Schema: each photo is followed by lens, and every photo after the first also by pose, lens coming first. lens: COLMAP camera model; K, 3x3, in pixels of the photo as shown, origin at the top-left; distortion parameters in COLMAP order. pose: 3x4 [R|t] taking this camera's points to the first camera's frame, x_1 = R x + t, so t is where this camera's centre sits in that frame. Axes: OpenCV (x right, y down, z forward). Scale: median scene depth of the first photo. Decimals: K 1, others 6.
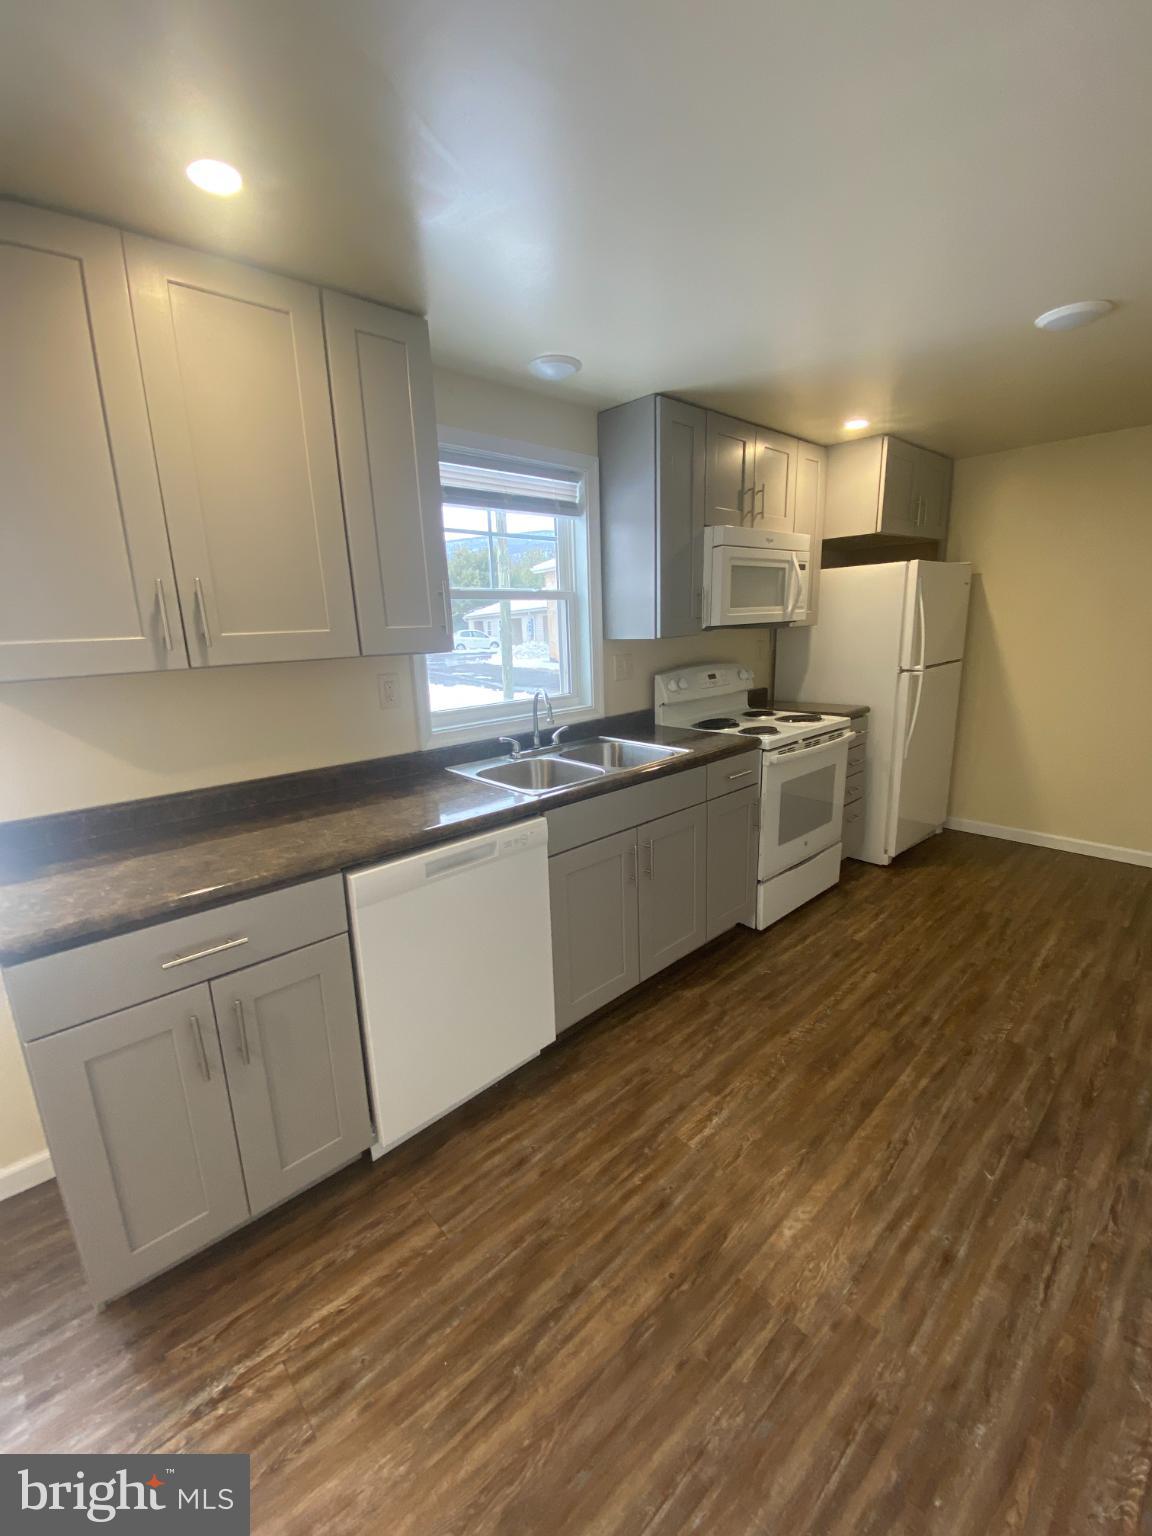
lens RADIAL K [[623.0, 0, 565.9], [0, 623.0, 768.5], [0, 0, 1]] dist [-0.012147, -0.003674]
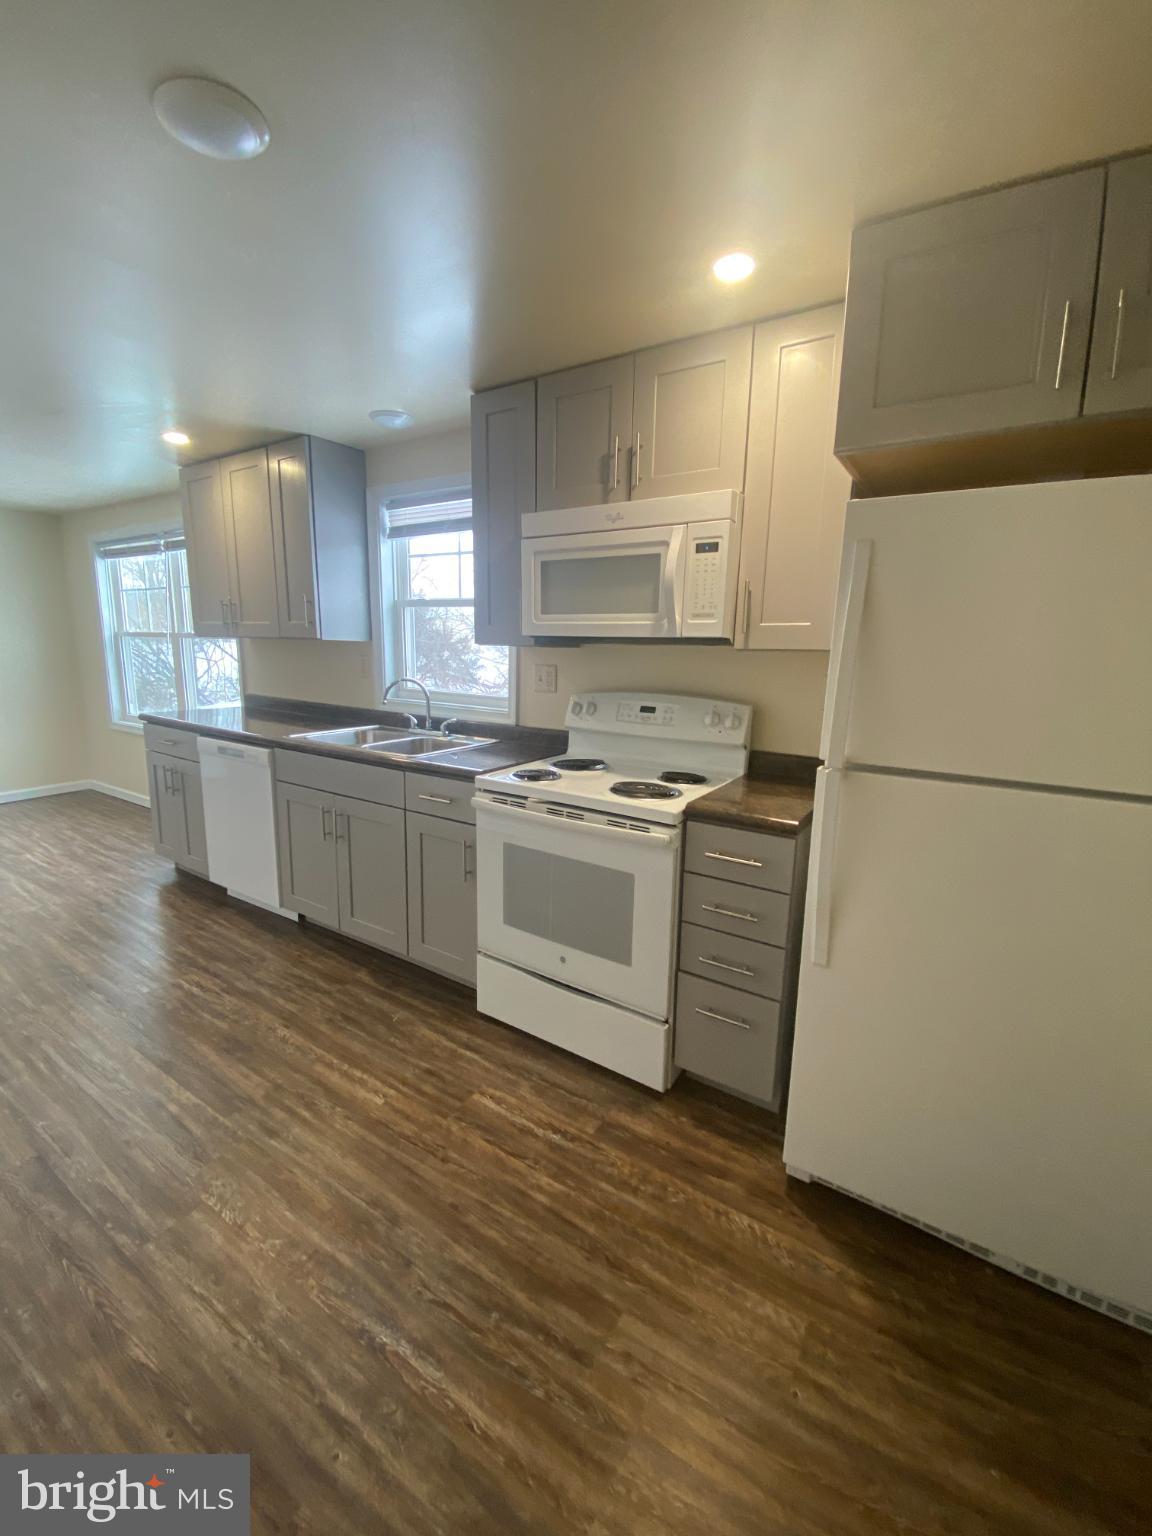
lens RADIAL K [[623.0, 0, 570.0], [0, 623.0, 762.5], [0, 0, 1]] dist [-0.012147, -0.003674]
pose [[0.267189, 0.221787, -0.937774, 1.174262], [-0.259799, 0.953699, 0.151532, -0.227389], [0.927962, 0.203146, 0.312438, 0.906536]]
